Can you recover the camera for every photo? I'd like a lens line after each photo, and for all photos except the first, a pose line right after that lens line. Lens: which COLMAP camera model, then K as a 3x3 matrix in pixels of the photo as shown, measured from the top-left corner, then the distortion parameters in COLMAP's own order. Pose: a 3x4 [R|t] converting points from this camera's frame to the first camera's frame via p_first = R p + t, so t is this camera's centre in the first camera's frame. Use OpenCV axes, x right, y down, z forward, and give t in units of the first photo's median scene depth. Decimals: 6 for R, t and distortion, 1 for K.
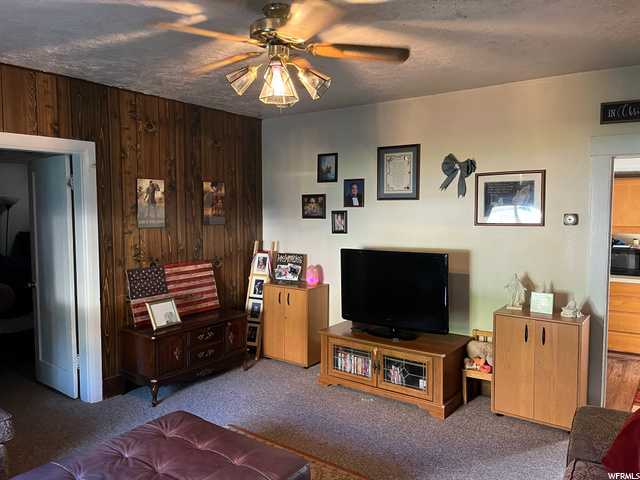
lens RADIAL K [[478.0, 0, 321.1], [0, 478.0, 241.1], [0, 0, 1]] dist [0.041904, -0.050405]
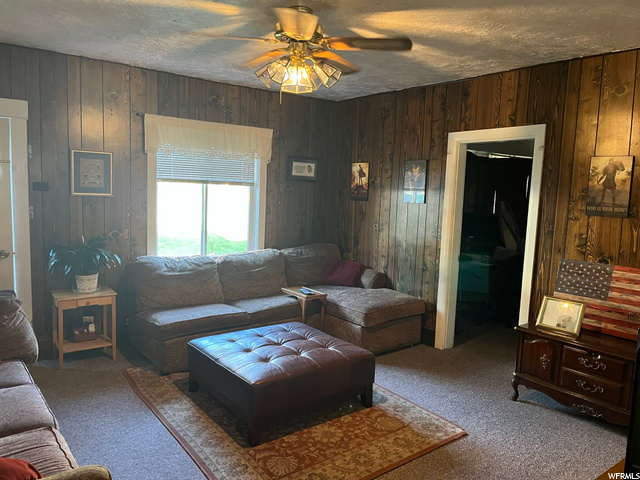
lens RADIAL K [[478.0, 0, 321.1], [0, 478.0, 237.0], [0, 0, 1]] dist [0.041904, -0.050405]
pose [[-0.273715, 0.095341, -0.957074, 0.584297], [-0.097523, 0.987195, 0.126232, -0.051137], [0.956854, 0.127888, -0.260912, 0.782638]]
